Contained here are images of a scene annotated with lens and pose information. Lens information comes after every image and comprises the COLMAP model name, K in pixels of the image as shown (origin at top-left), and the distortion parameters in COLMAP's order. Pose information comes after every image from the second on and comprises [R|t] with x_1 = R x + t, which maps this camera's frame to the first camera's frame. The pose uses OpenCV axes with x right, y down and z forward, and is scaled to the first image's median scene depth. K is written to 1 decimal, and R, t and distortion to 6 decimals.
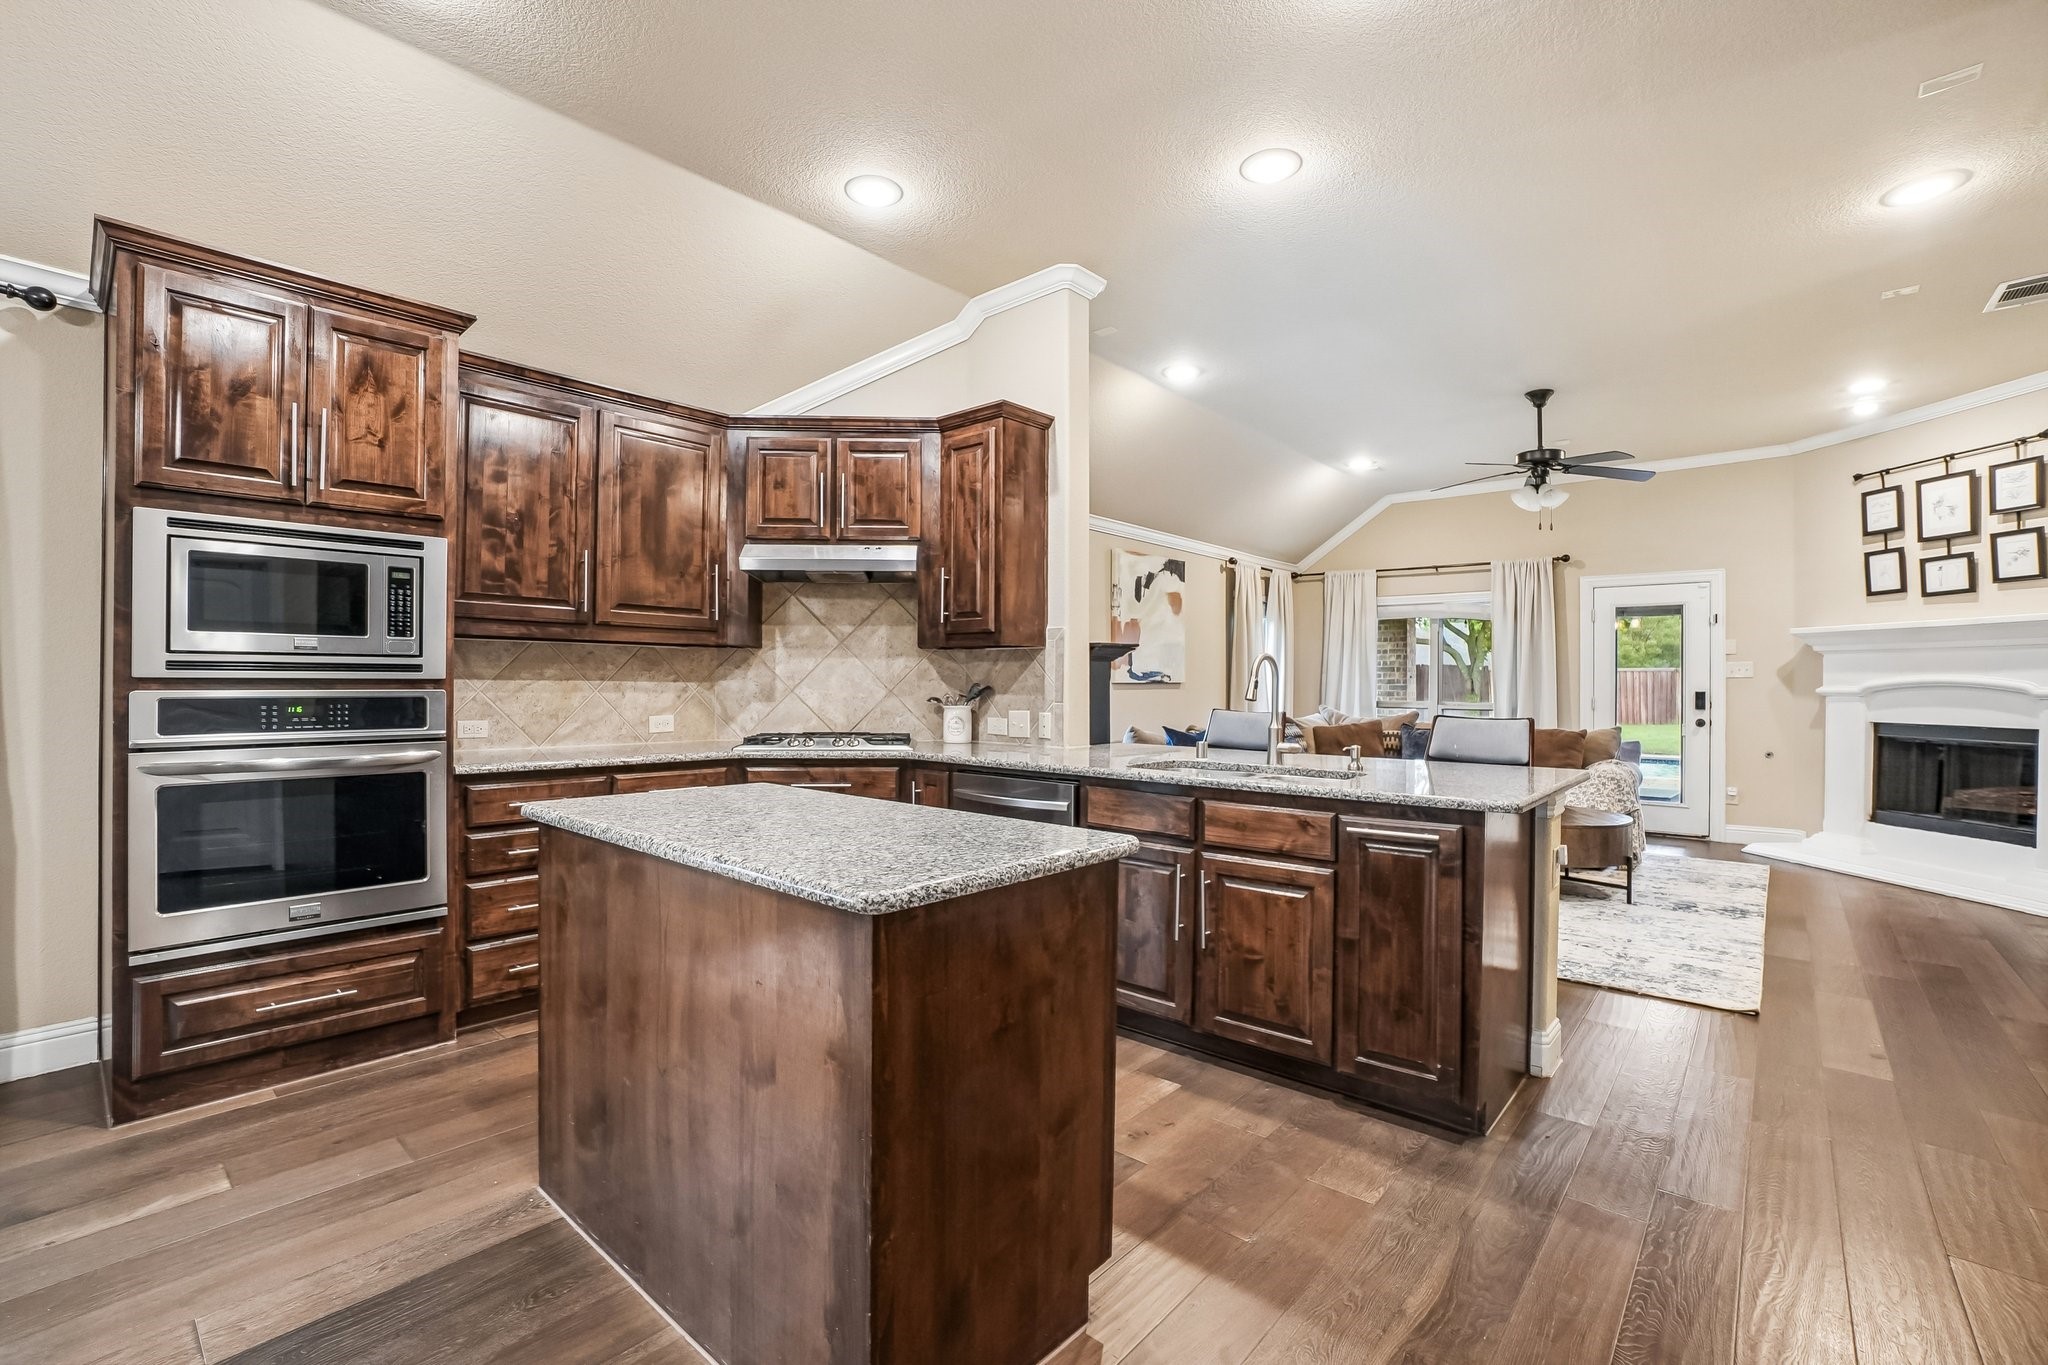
lens RADIAL K [[898.5, 0, 1003.5], [0, 898.5, 679.7], [0, 0, 1]] dist [-0.053294, 0.018115]
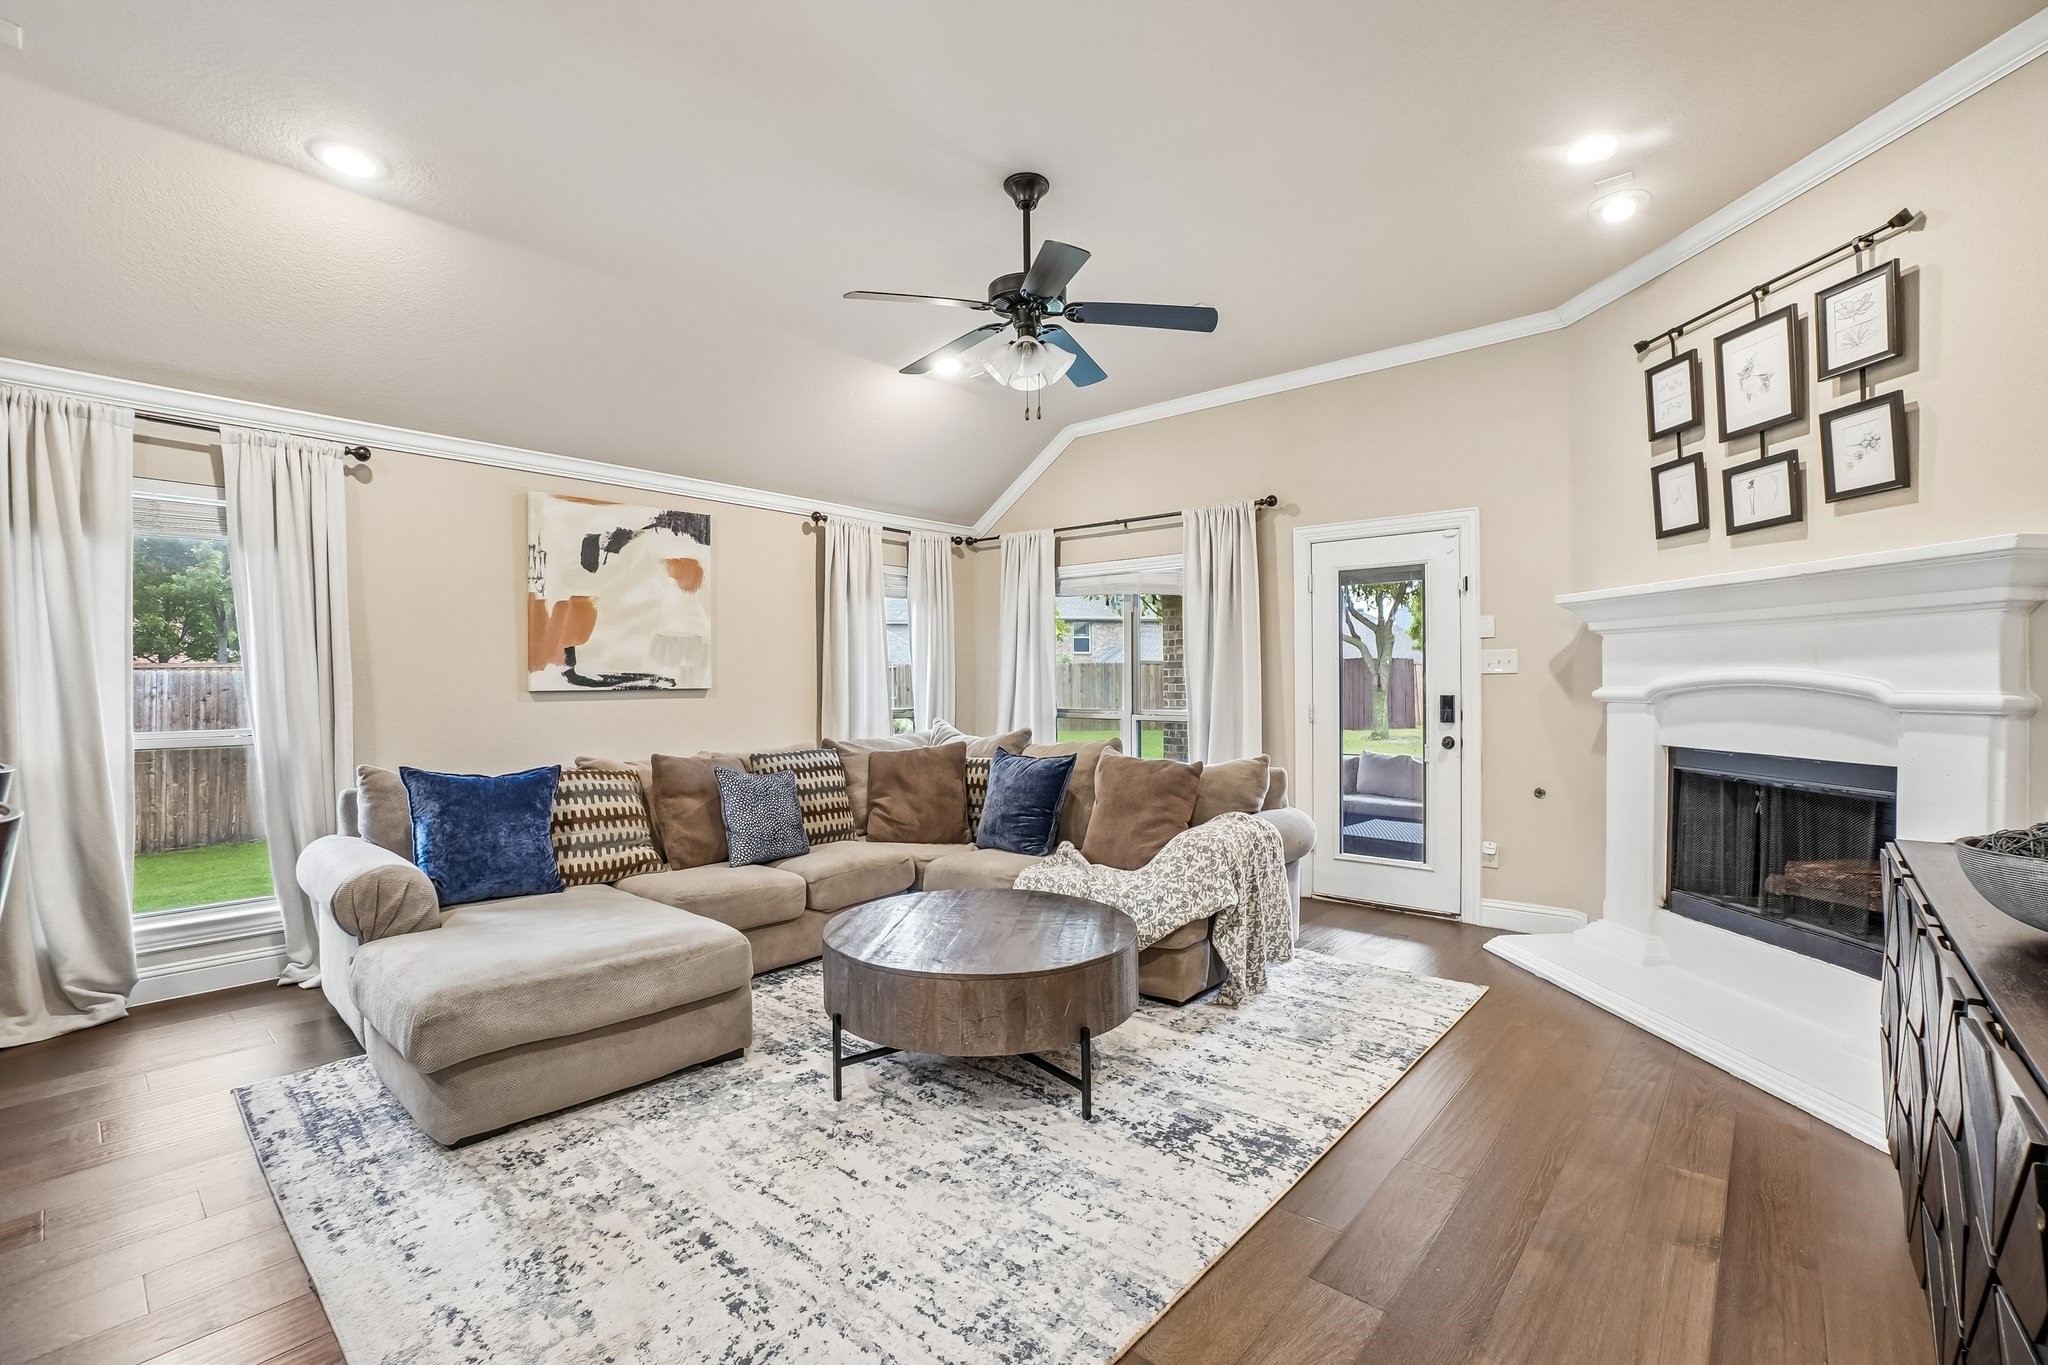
lens RADIAL K [[898.5, 0, 1003.5], [0, 898.5, 679.7], [0, 0, 1]] dist [-0.053294, 0.018115]
pose [[0.999934, -0.011164, -0.002802, 0.557779], [0.011170, 0.999935, 0.002150, -0.003924], [0.002778, -0.002181, 0.999994, 0.396861]]
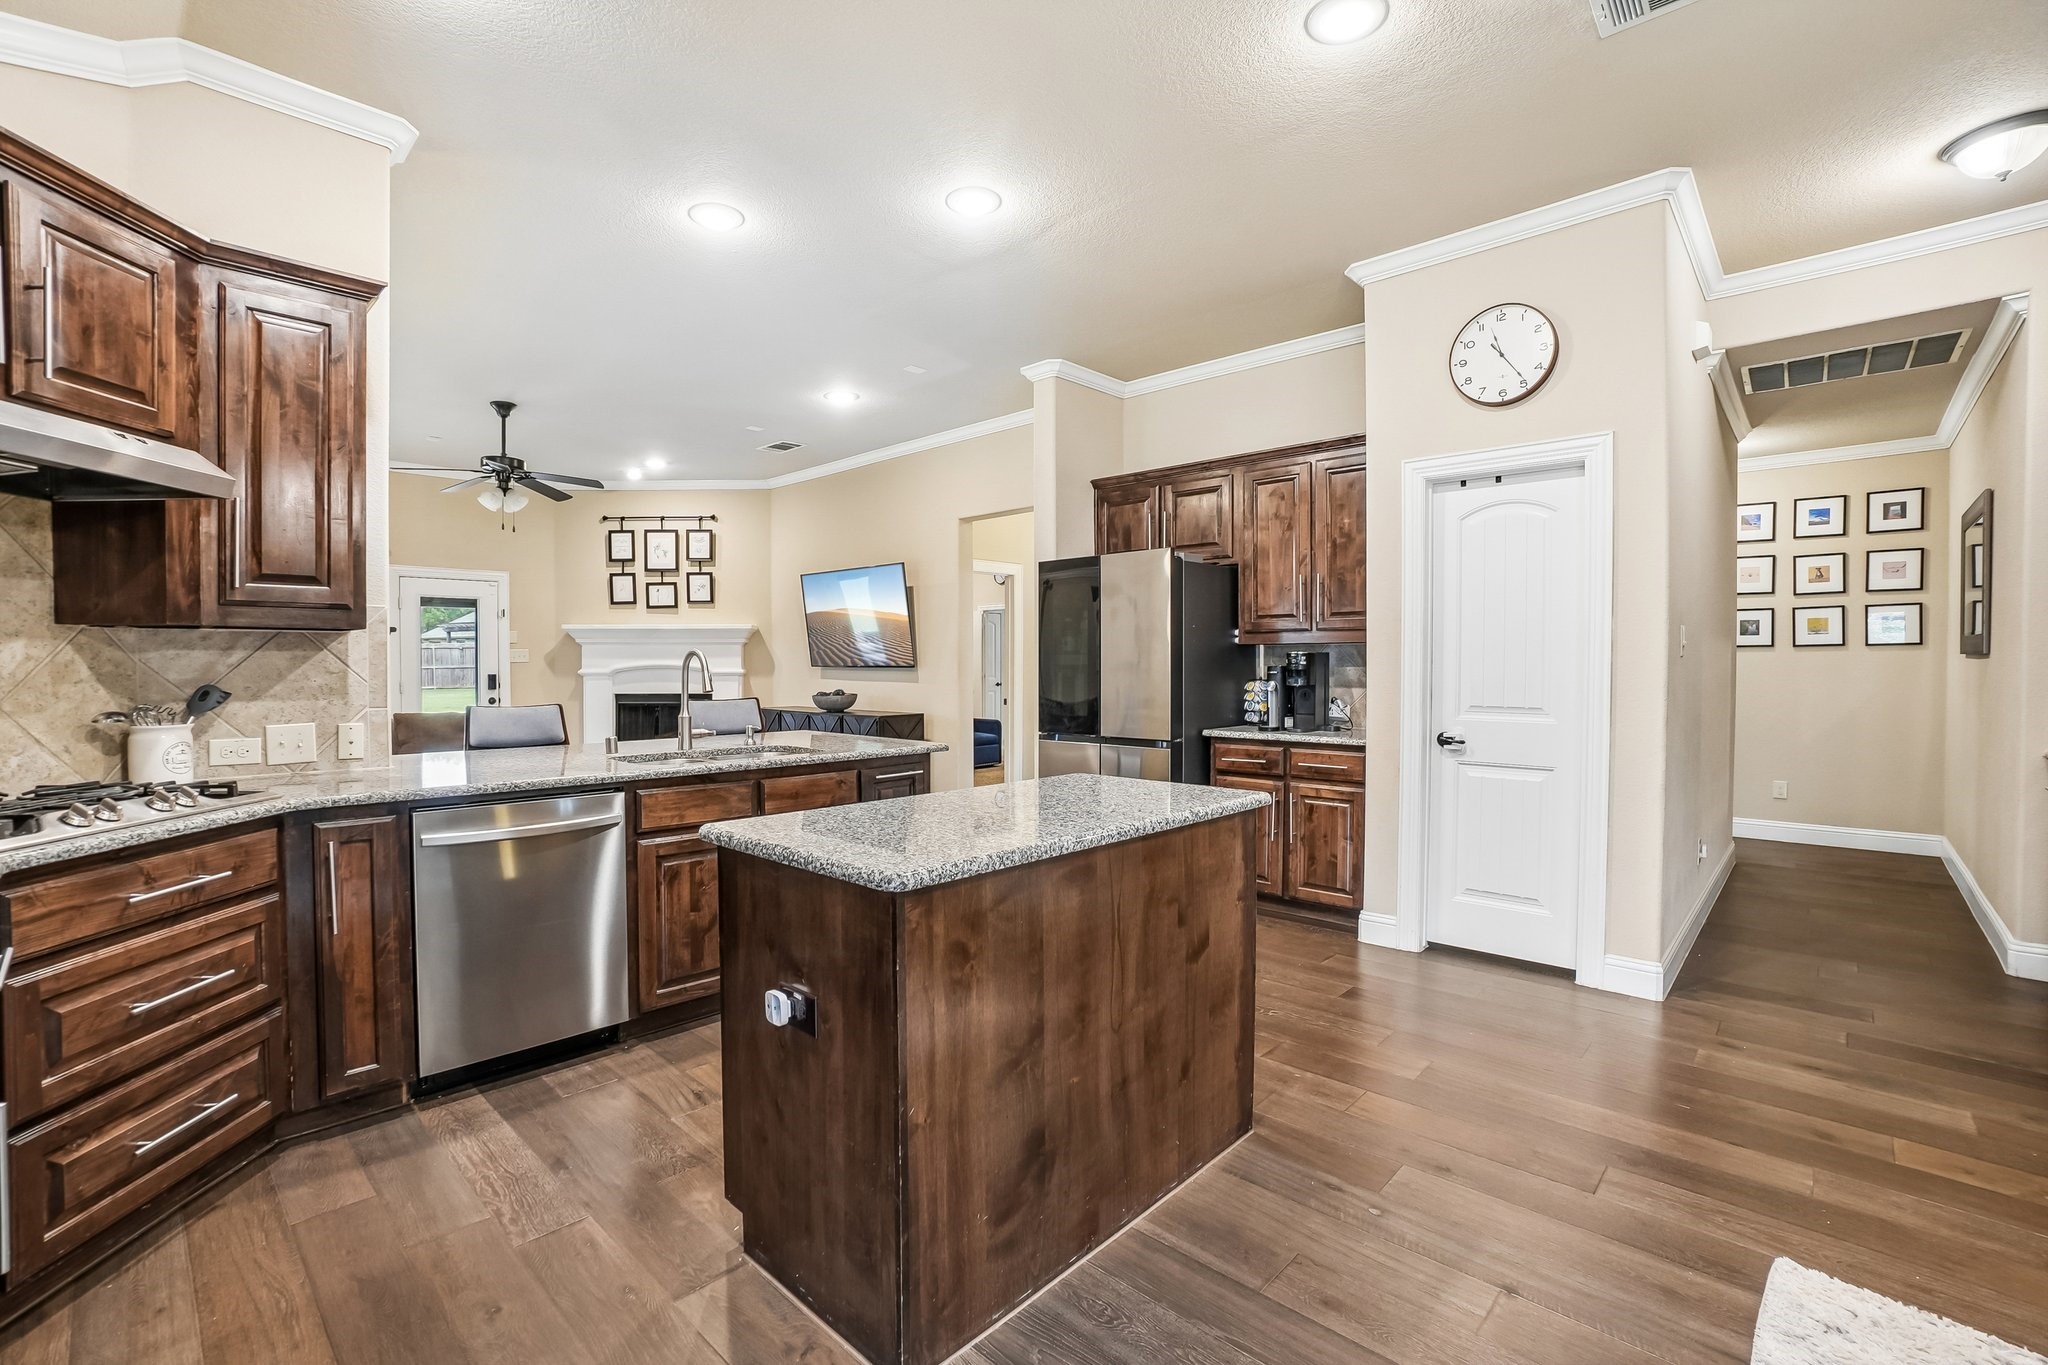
lens RADIAL K [[898.5, 0, 1003.5], [0, 898.5, 679.7], [0, 0, 1]] dist [-0.053294, 0.018115]
pose [[0.042787, -0.024639, 0.998780, -0.438636], [-0.000824, 0.999695, 0.024696, -0.010854], [-0.999084, -0.001880, 0.042754, 0.312380]]
